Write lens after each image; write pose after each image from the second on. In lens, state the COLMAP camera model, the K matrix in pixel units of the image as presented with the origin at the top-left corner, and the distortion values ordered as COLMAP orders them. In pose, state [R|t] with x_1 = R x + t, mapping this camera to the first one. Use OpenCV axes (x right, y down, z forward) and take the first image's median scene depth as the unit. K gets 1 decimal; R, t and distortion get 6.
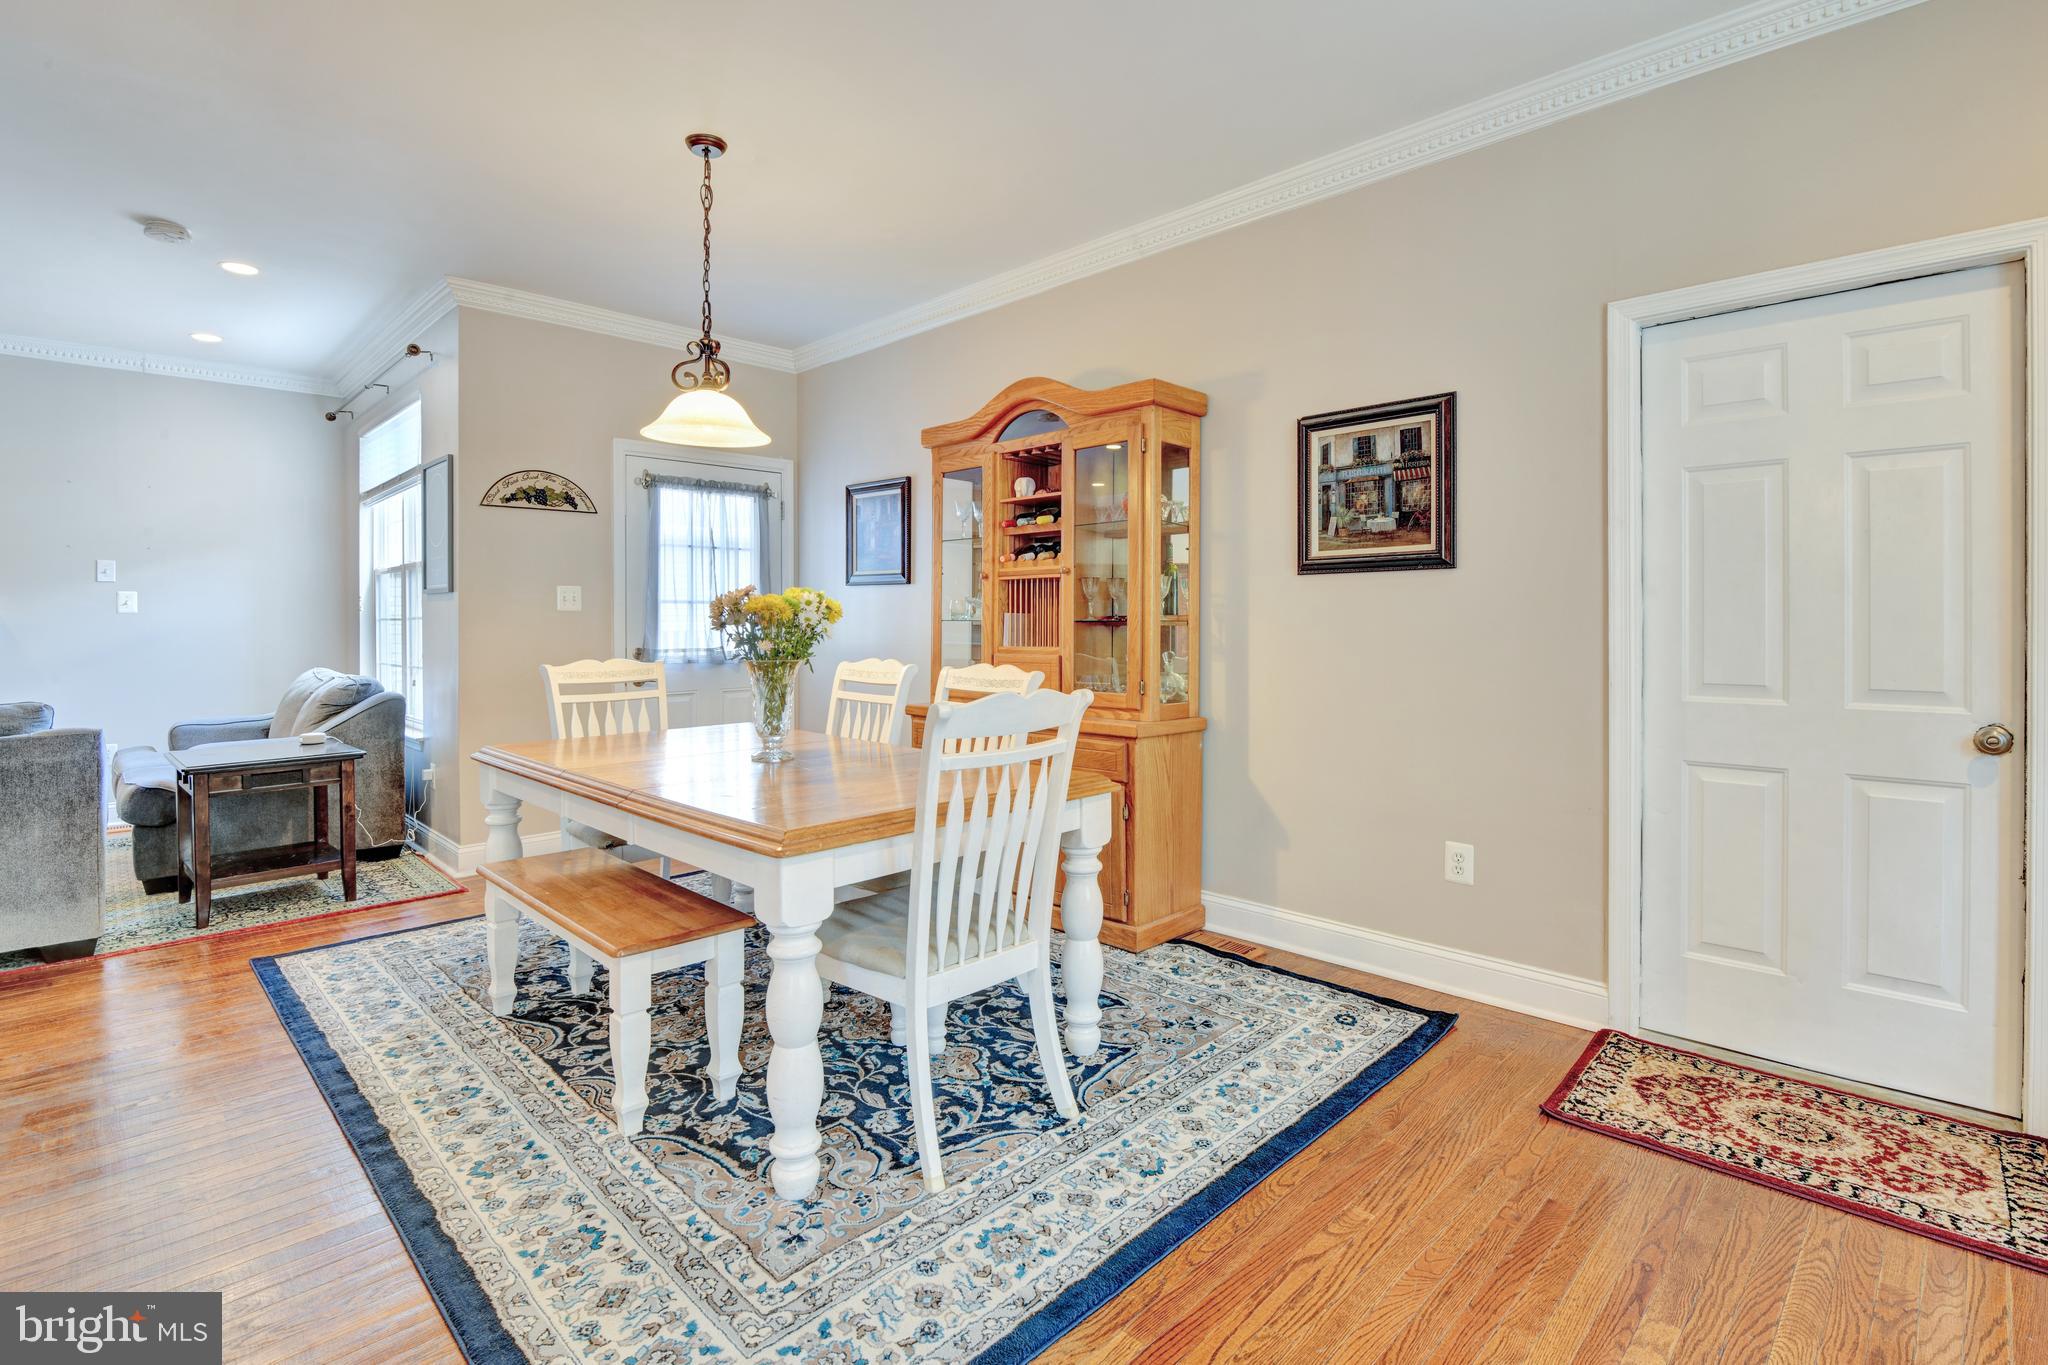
lens RADIAL K [[968.5, 0, 1036.7], [0, 968.5, 631.9], [0, 0, 1]] dist [-0.013944, -0.001652]
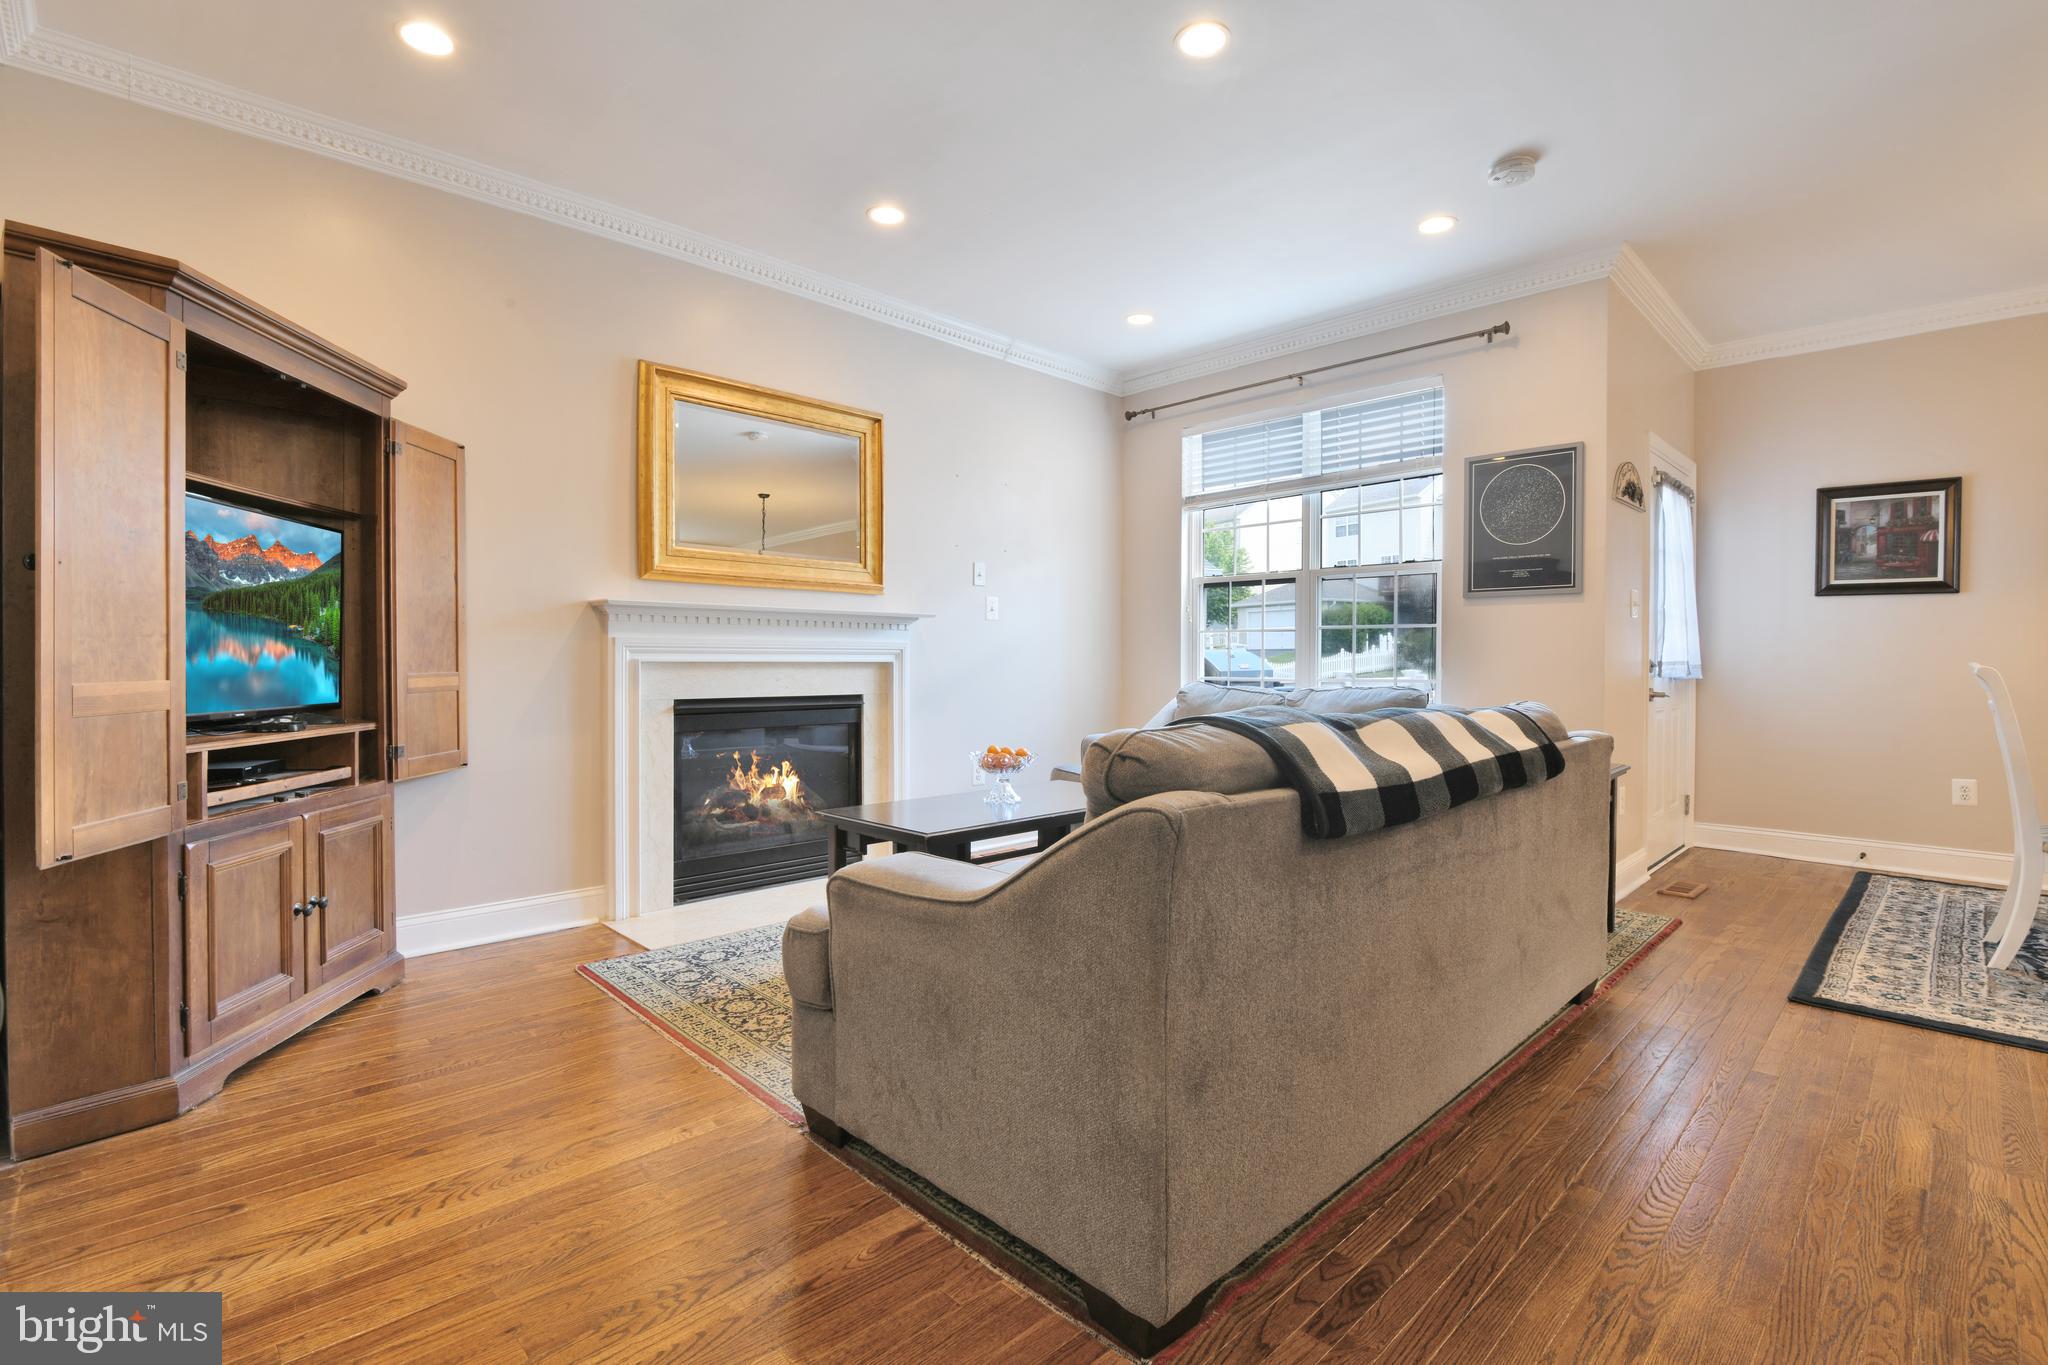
lens RADIAL K [[963.2, 0, 1026.7], [0, 963.2, 653.7], [0, 0, 1]] dist [-0.013510, -0.000108]
pose [[0.999911, 0.005981, -0.011936, -1.518689], [-0.006132, 0.999901, -0.012675, 0.039793], [0.011859, 0.012747, 0.999848, 0.111201]]
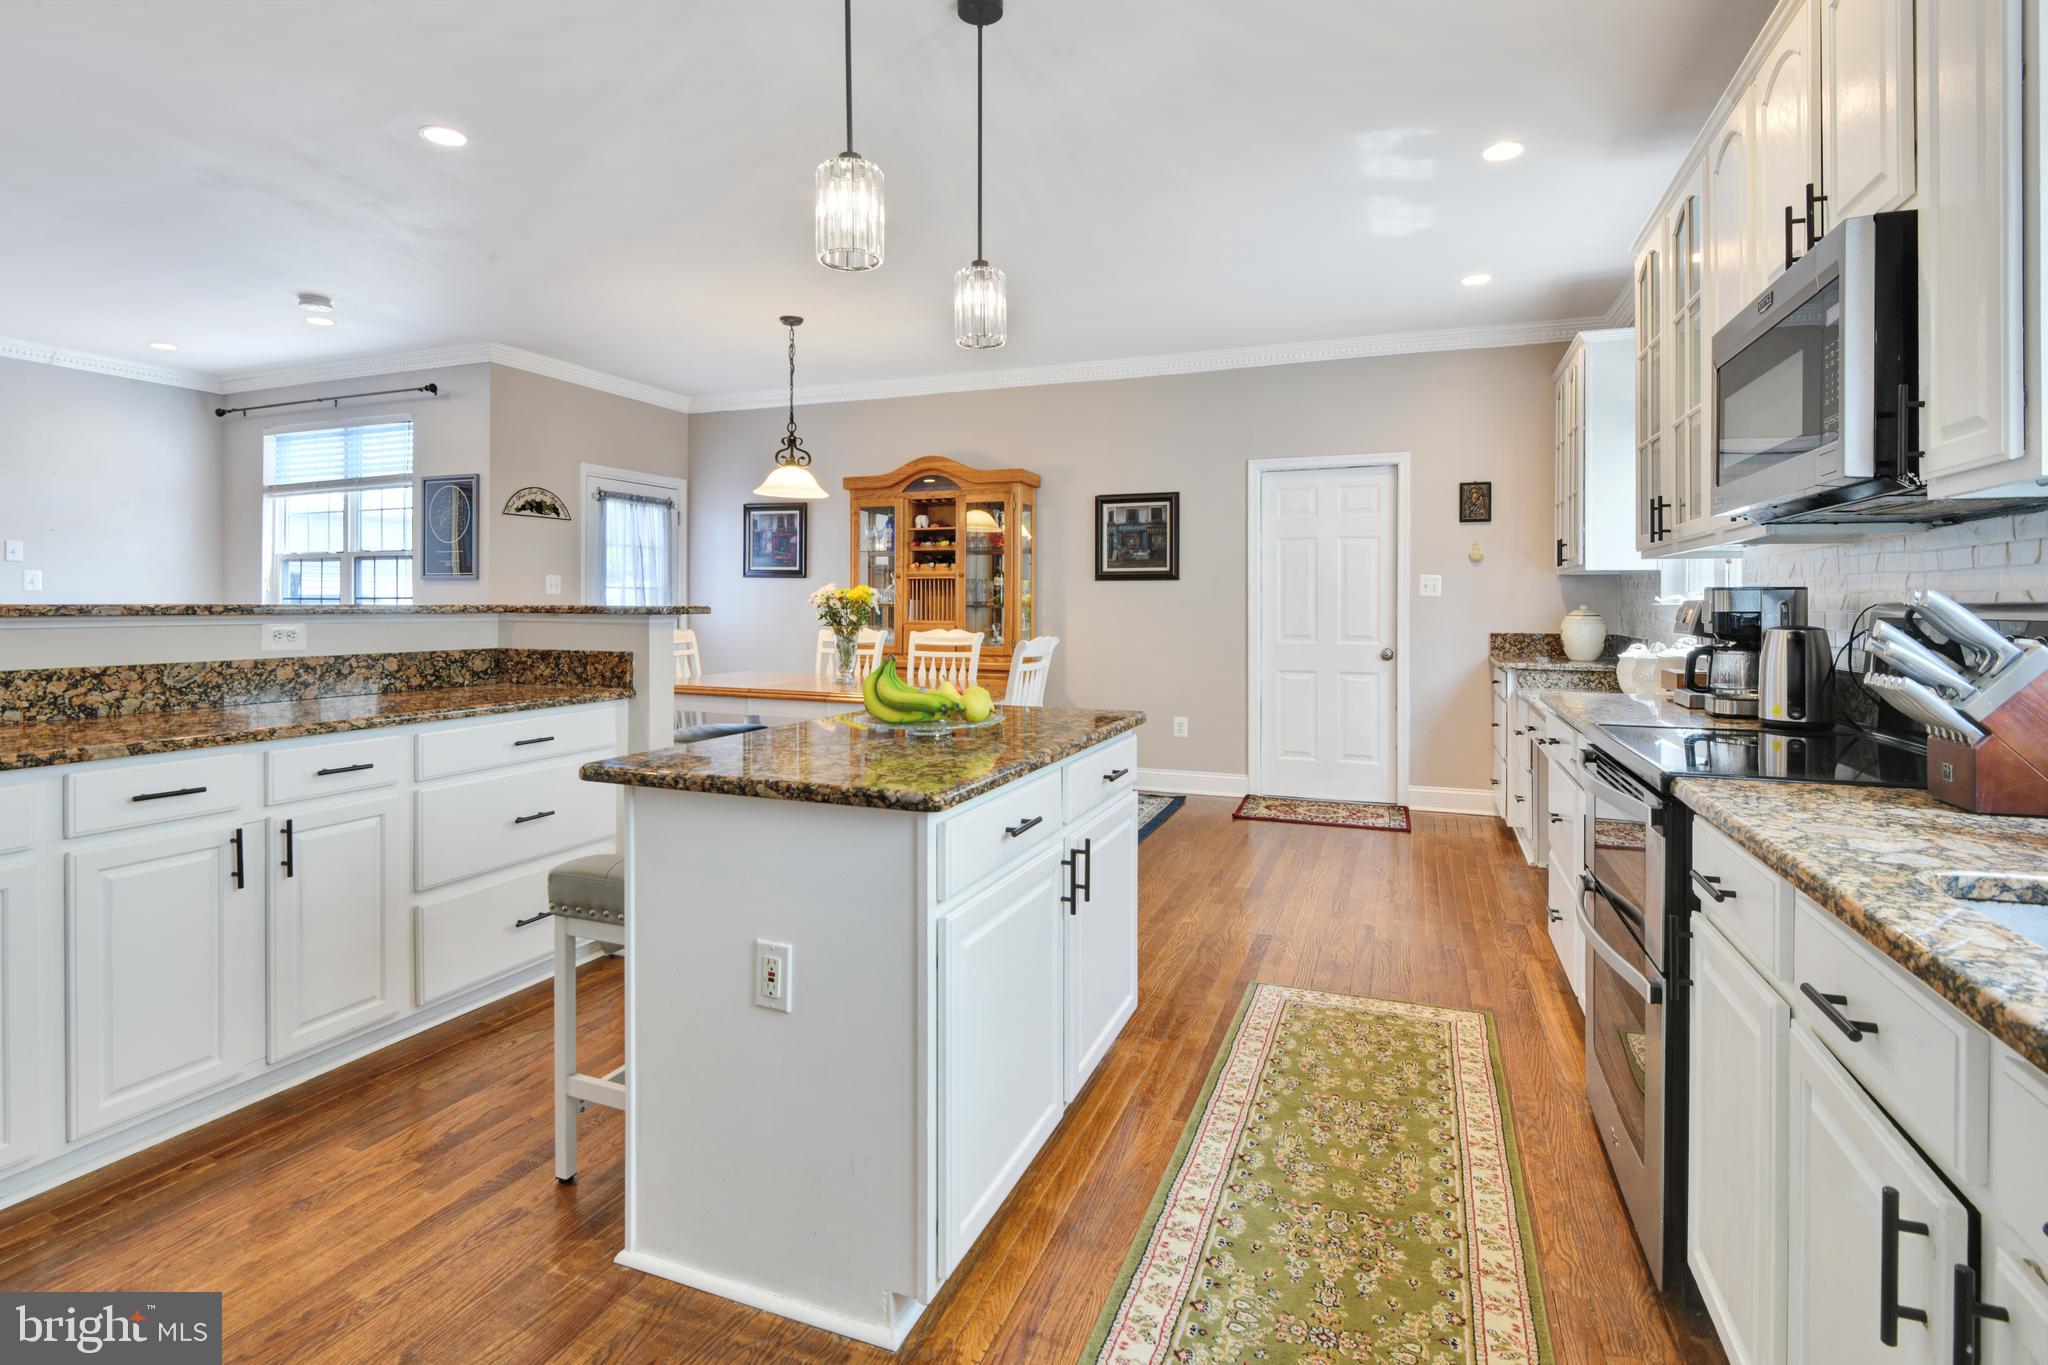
lens RADIAL K [[1006.1, 0, 1002.0], [0, 1006.1, 608.7], [0, 0, 1]] dist [-0.002734, -0.000834]
pose [[0.926388, 0.004381, 0.376546, -0.628141], [-0.002687, 0.999984, -0.005026, 0.004715], [-0.376561, 0.003644, 0.926384, -0.722034]]
